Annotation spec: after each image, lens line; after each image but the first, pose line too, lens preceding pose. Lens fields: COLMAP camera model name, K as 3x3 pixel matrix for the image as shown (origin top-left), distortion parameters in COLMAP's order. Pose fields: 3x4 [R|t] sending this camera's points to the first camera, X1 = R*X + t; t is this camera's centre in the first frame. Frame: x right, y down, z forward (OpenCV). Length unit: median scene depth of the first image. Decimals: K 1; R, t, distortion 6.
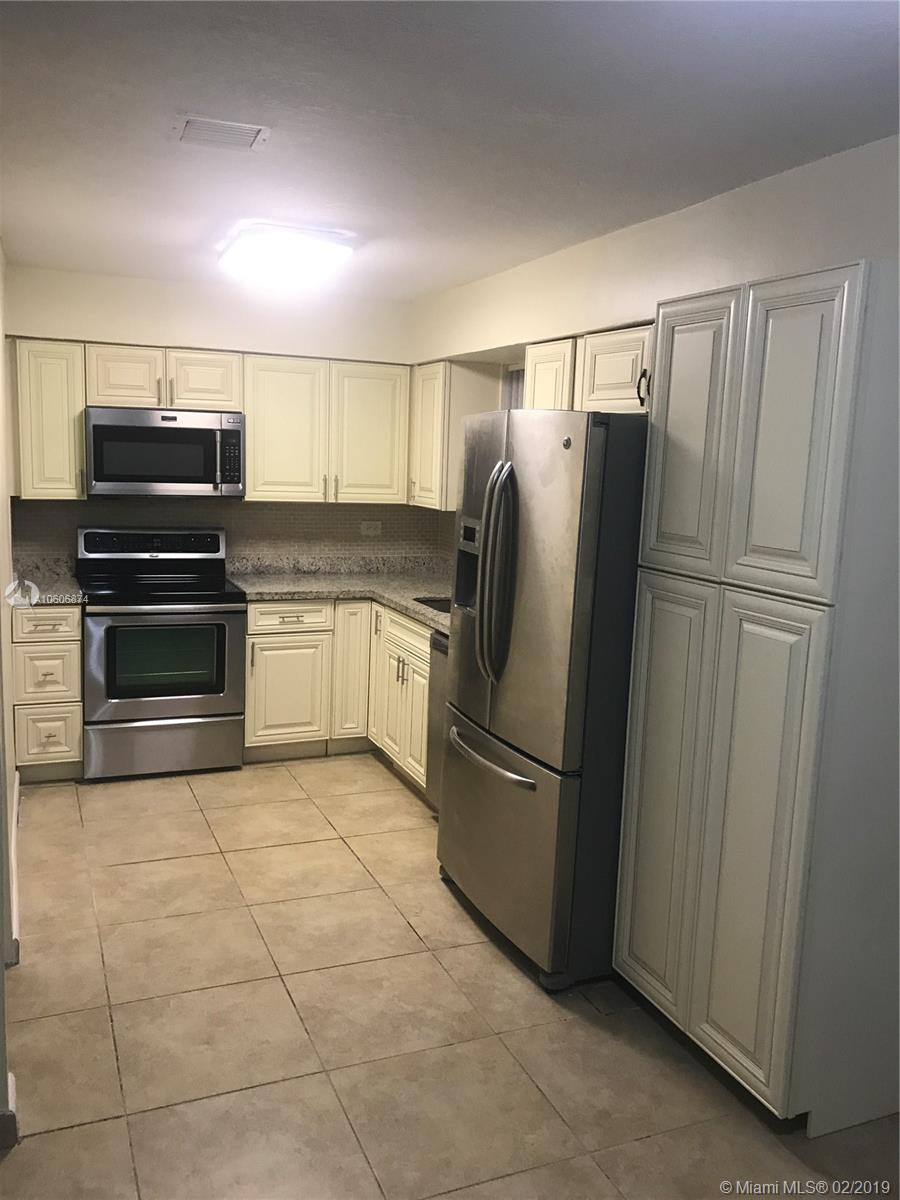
lens RADIAL K [[984.9, 0, 474.2], [0, 984.9, 606.2], [0, 0, 1]] dist [0.011600, -0.001182]
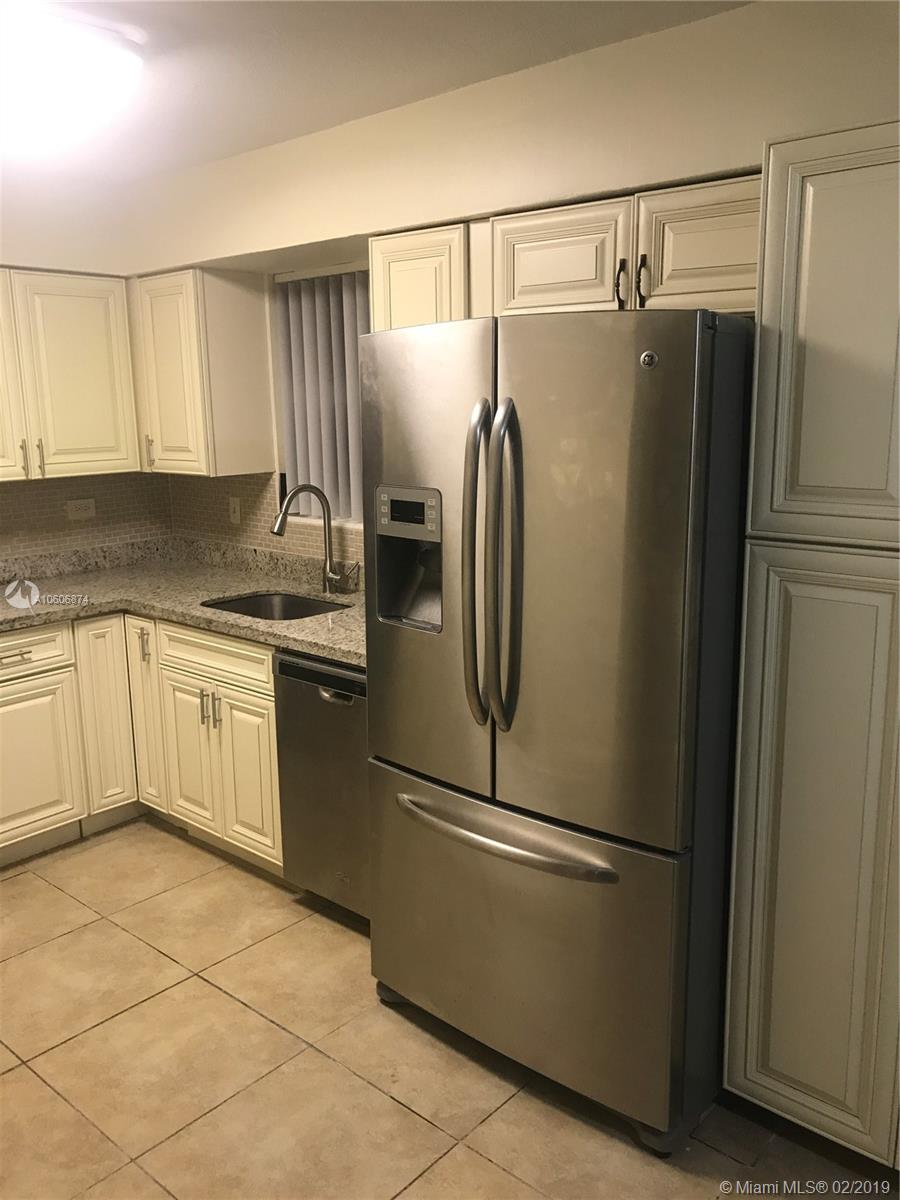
lens RADIAL K [[984.9, 0, 453.4], [0, 984.9, 592.1], [0, 0, 1]] dist [0.011600, -0.001182]
pose [[0.906350, -0.134603, 0.400514, -0.192380], [0.116342, 0.990761, 0.069693, -0.047385], [-0.406195, -0.016570, 0.913636, 0.287044]]
